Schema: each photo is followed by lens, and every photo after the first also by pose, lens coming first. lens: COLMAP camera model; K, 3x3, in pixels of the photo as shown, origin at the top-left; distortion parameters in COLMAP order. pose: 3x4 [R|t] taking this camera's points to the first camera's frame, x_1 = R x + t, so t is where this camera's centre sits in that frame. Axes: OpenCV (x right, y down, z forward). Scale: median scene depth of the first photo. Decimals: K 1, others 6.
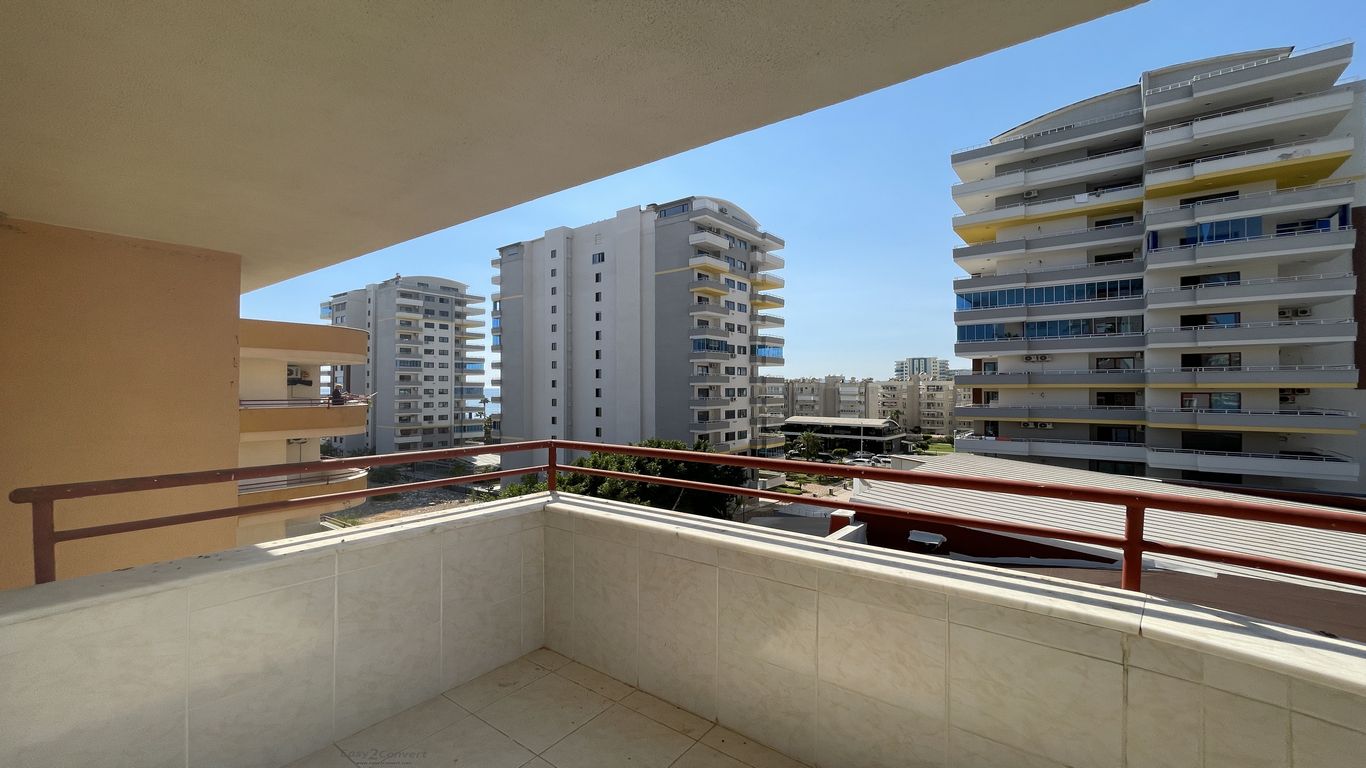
lens RADIAL K [[549.1, 0, 682.3], [0, 549.1, 389.8], [0, 0, 1]] dist [0.000131, 0.000126]
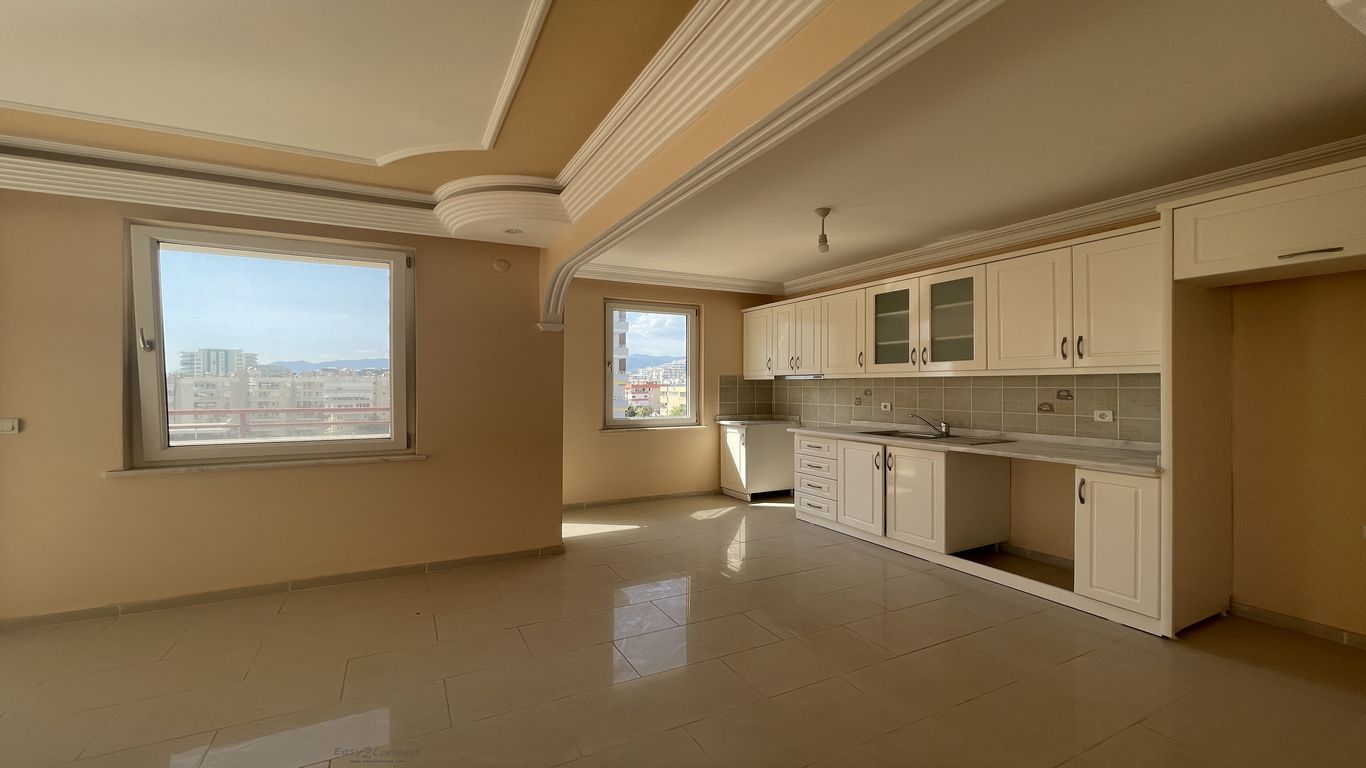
lens RADIAL K [[549.1, 0, 682.3], [0, 549.1, 389.8], [0, 0, 1]] dist [0.000131, 0.000126]
pose [[0.429638, -0.008478, 0.902961, -0.217154], [0.004018, 0.999964, 0.007477, 0.001007], [-0.902992, 0.000416, 0.429657, 0.054670]]
